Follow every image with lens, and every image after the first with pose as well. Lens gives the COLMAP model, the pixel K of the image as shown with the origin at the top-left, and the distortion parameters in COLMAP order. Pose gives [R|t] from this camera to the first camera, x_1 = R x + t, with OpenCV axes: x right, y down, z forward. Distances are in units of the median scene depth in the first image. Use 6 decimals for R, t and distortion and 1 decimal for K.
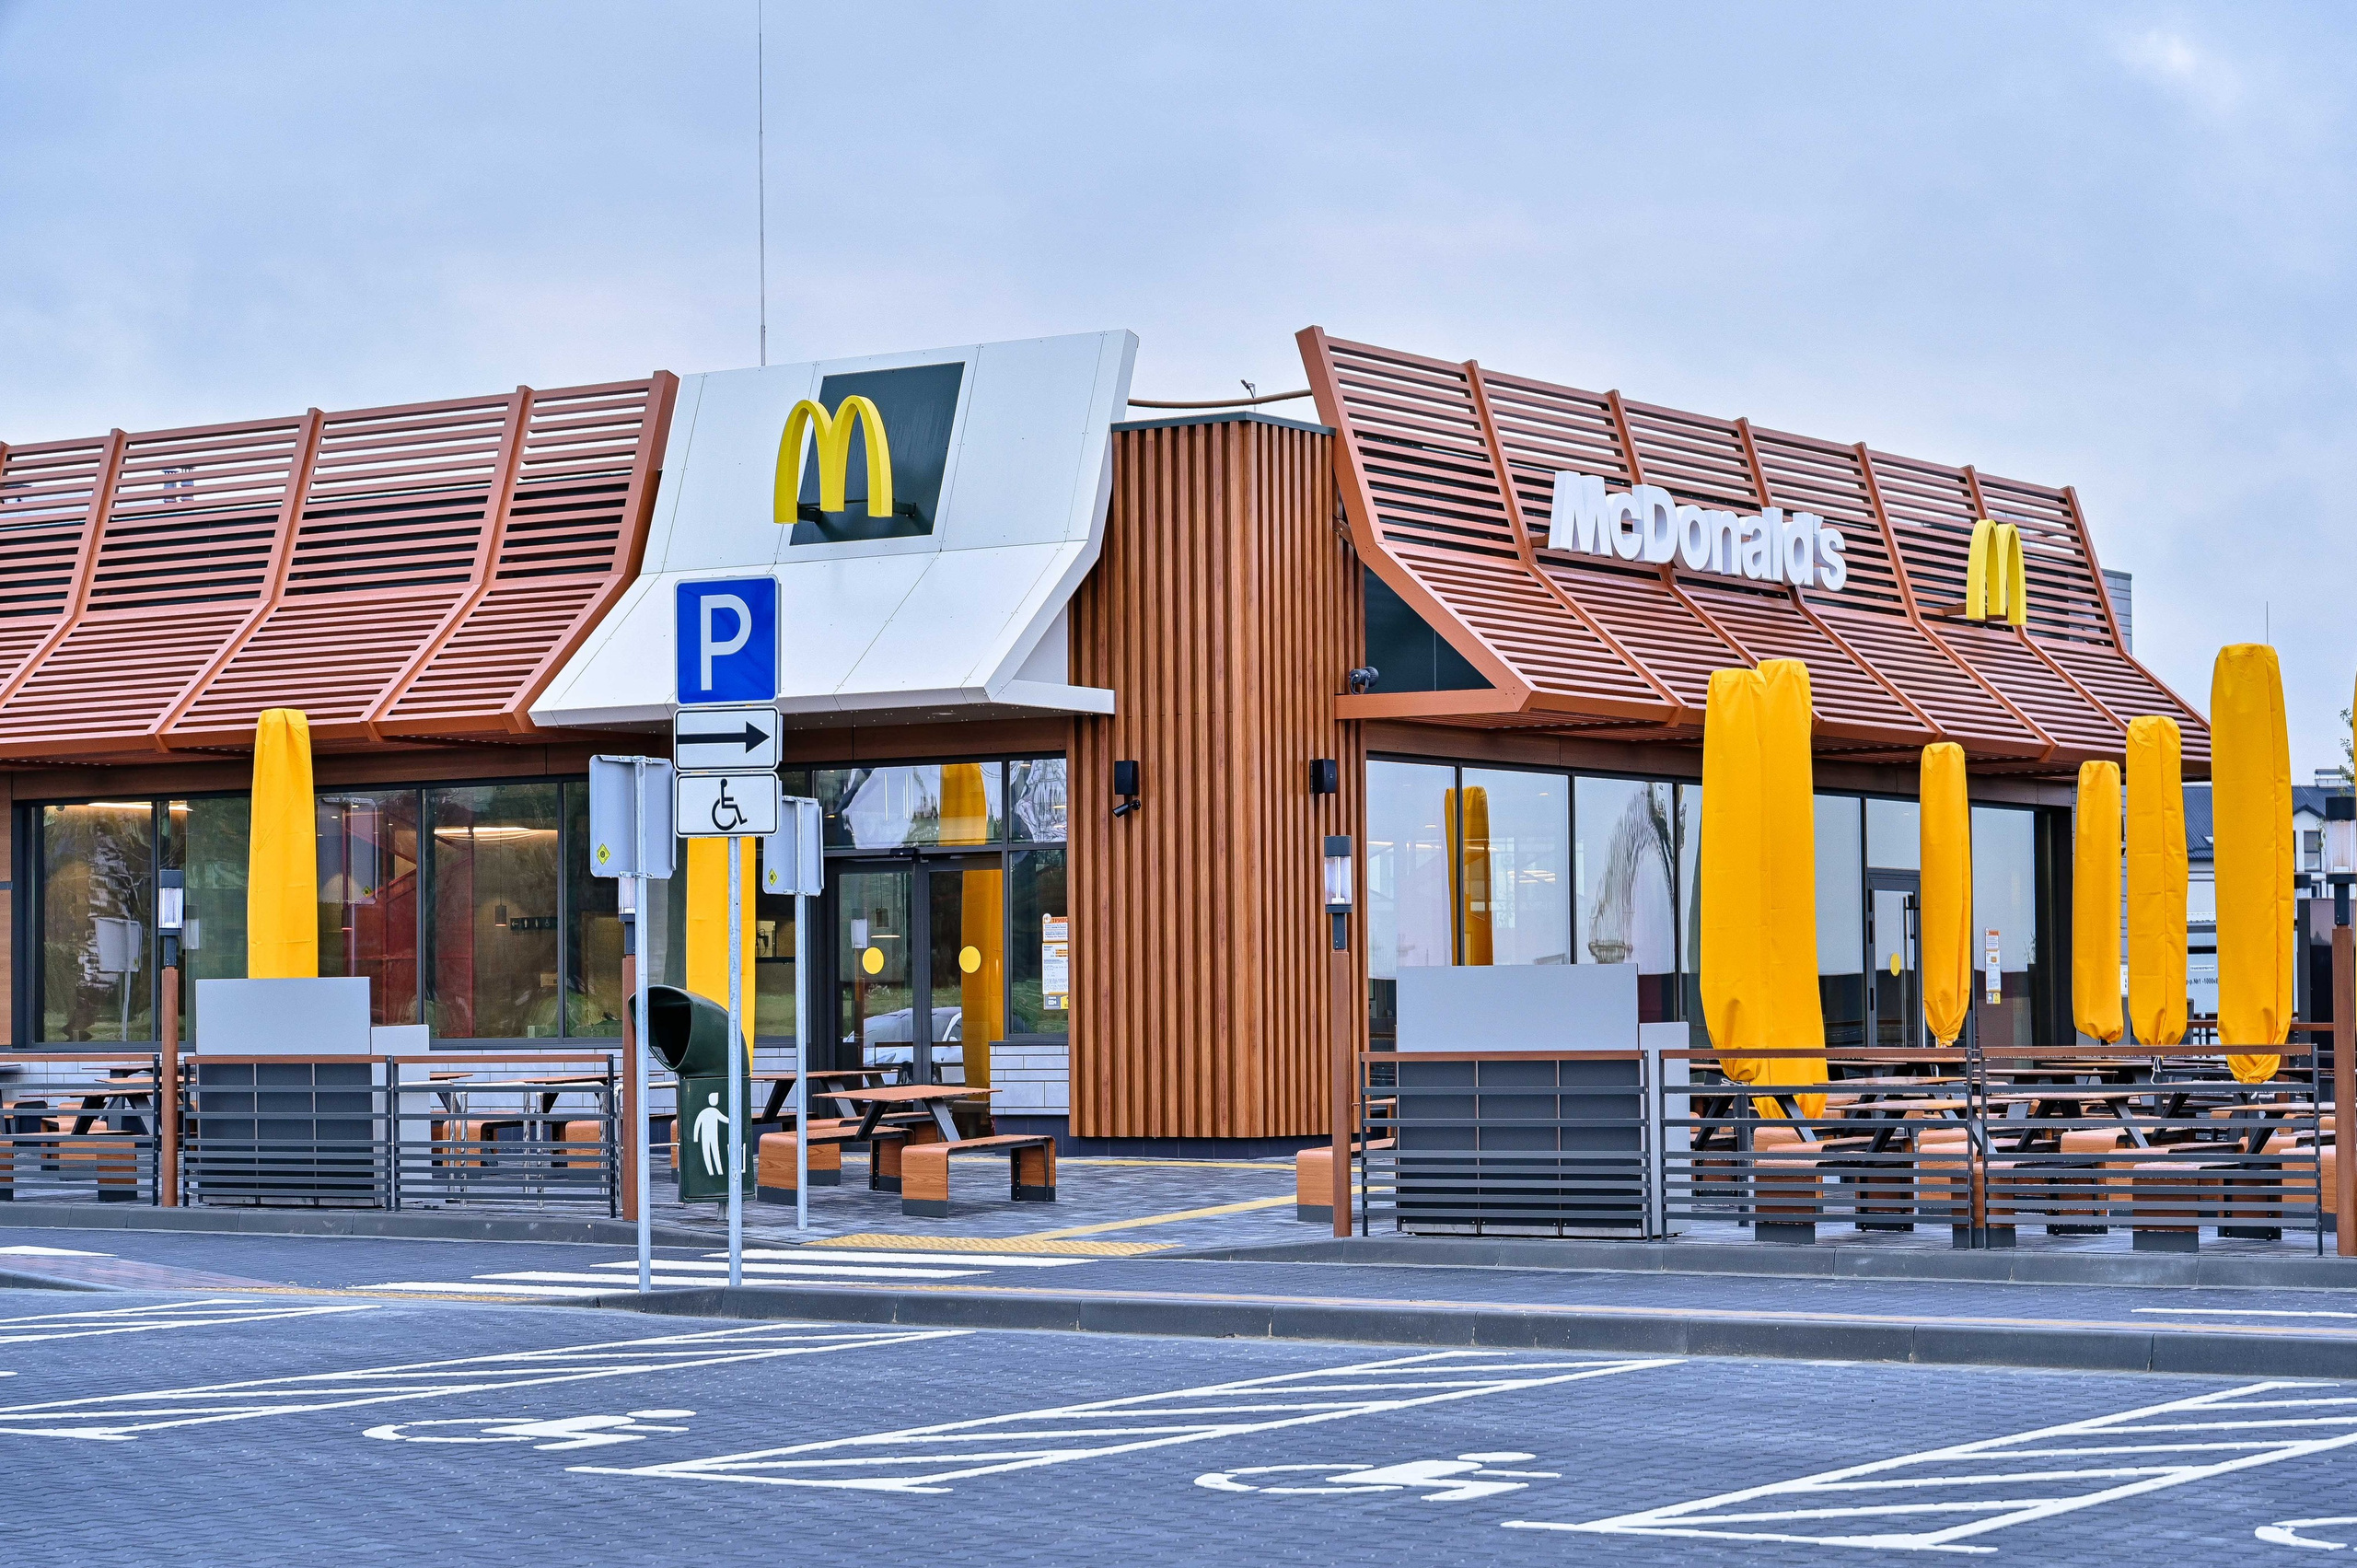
lens RADIAL K [[4912.5, 0, 1178.5], [0, 4912.5, 784.0], [0, 0, 1]] dist [-0.051358, -0.021929]
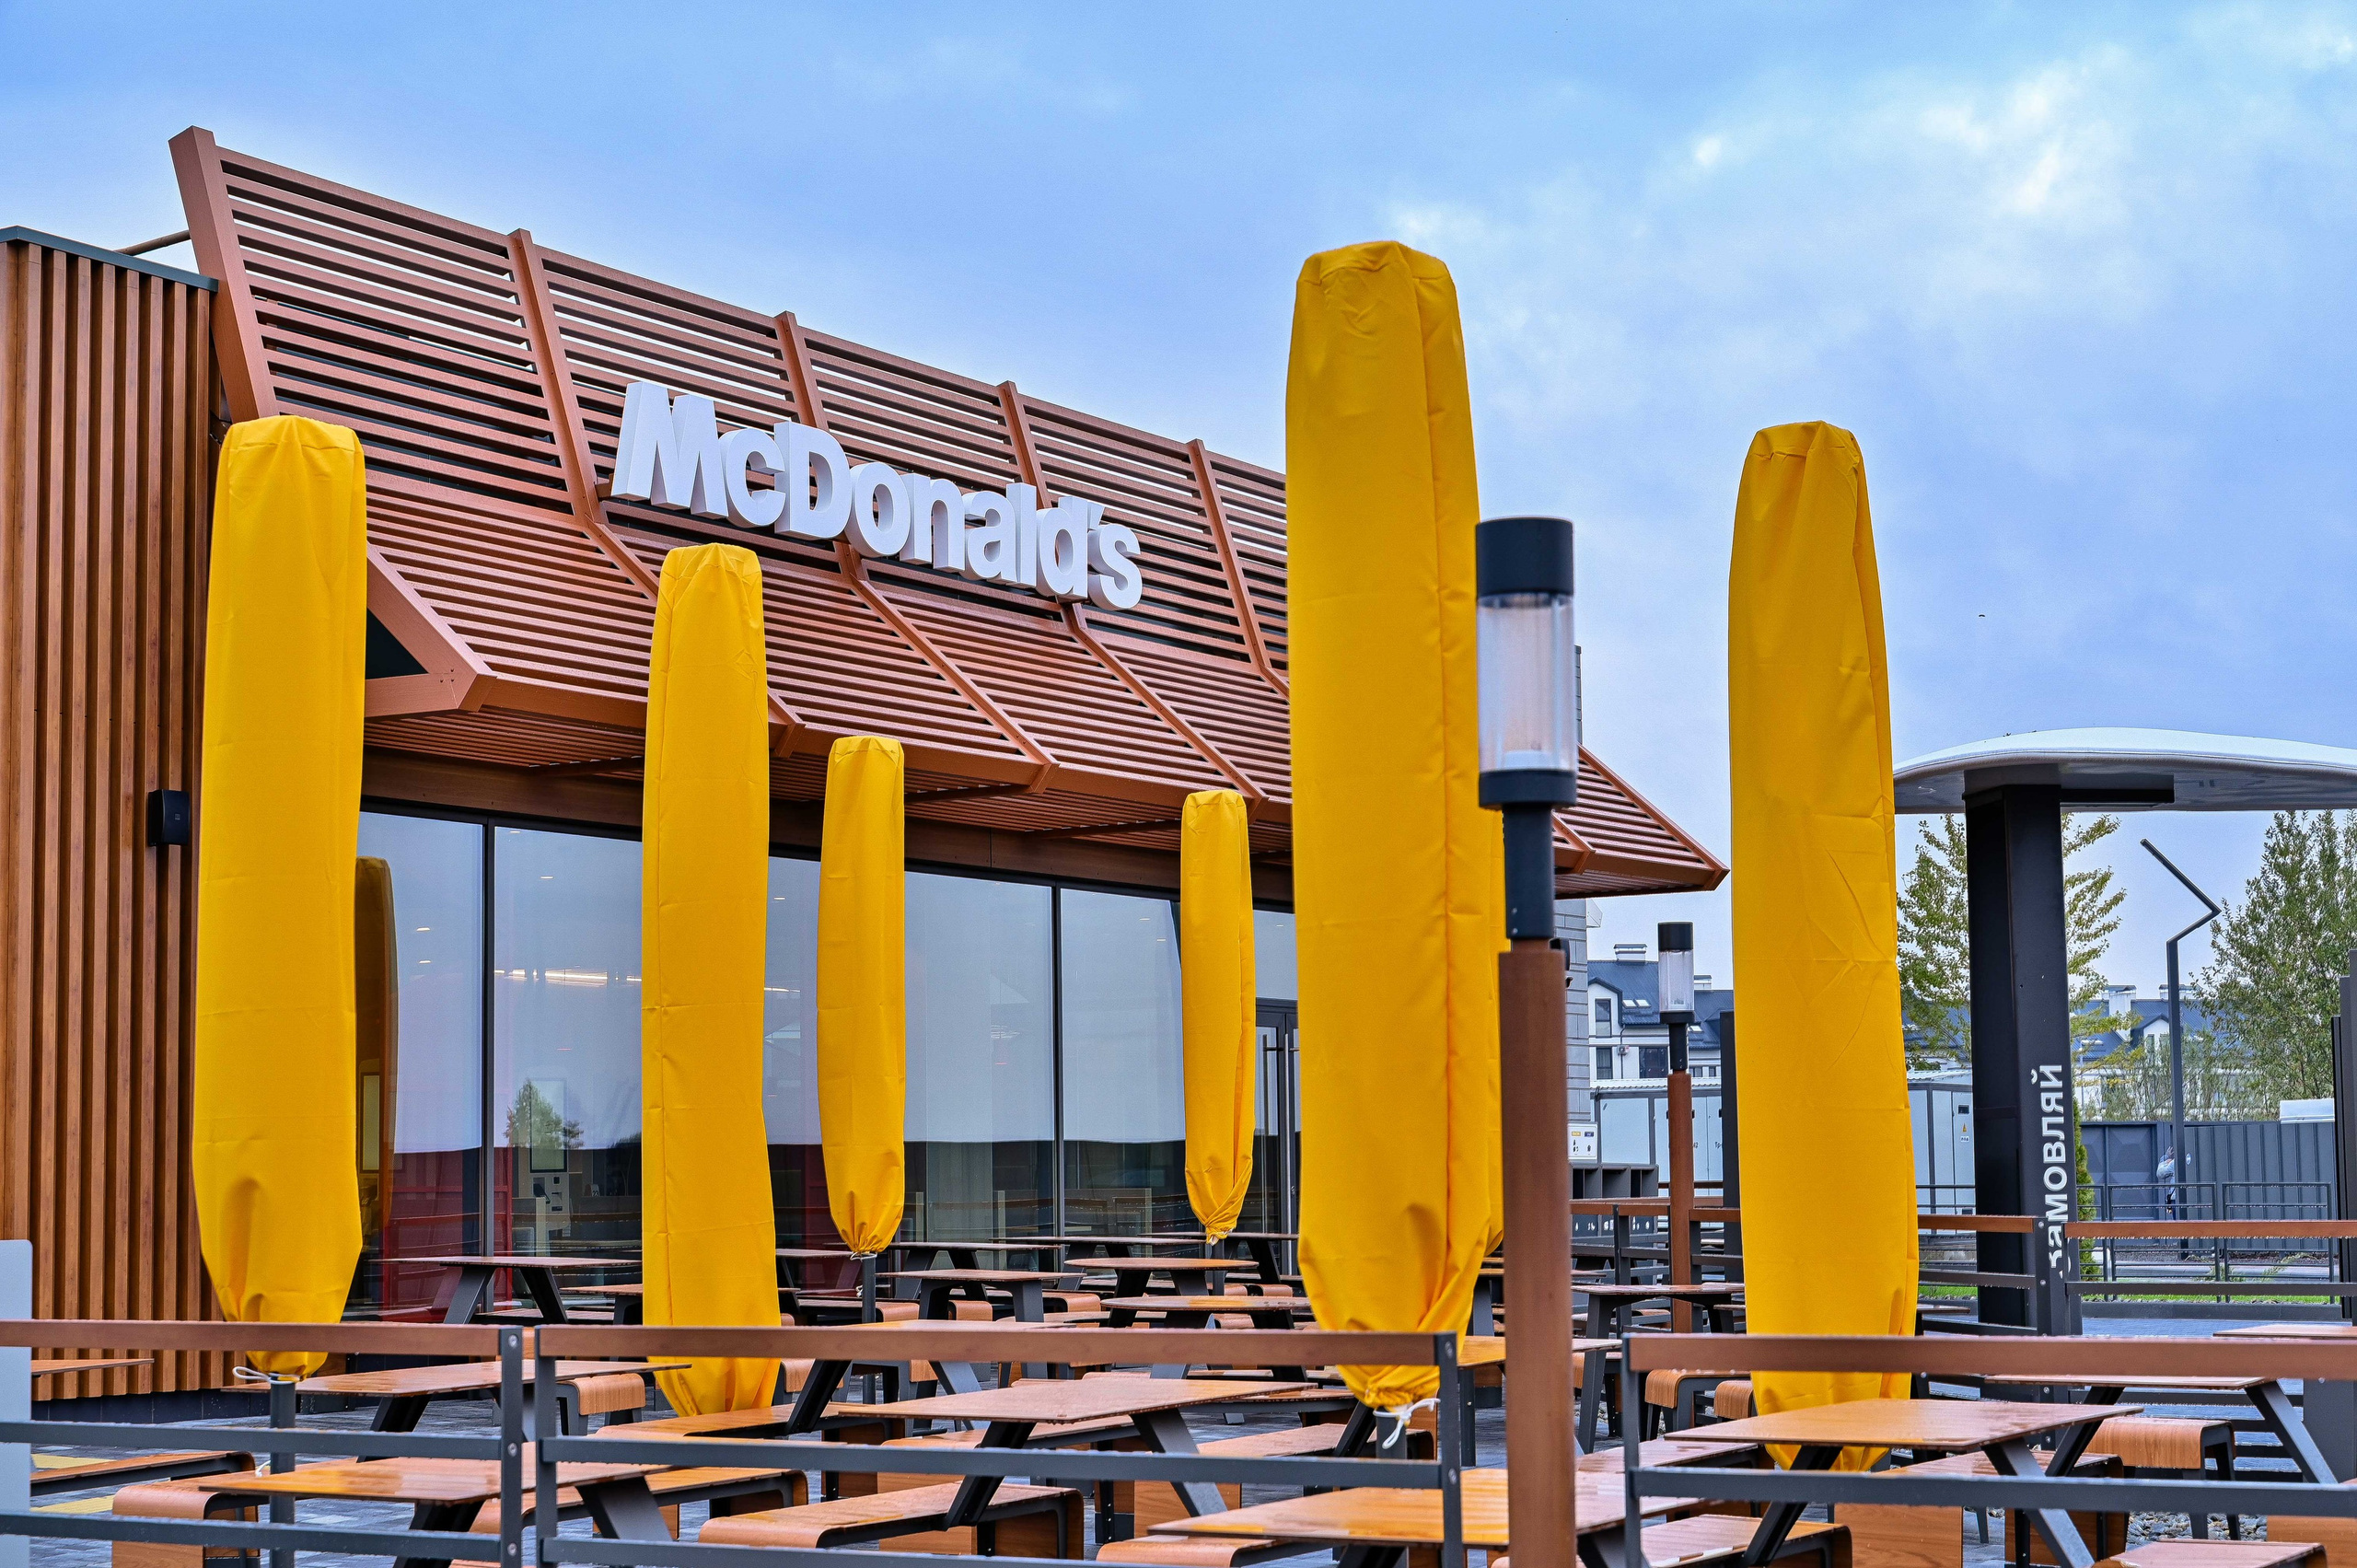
lens RADIAL K [[3714.9, 0, 1178.5], [0, 3714.9, 784.0], [0, 0, 1]] dist [0.010967, -0.008565]
pose [[0.999243, -0.001490, 0.038862, 0.130117], [0.003738, 0.998319, -0.057831, 0.020346], [-0.038711, 0.057933, 0.997570, 0.484005]]
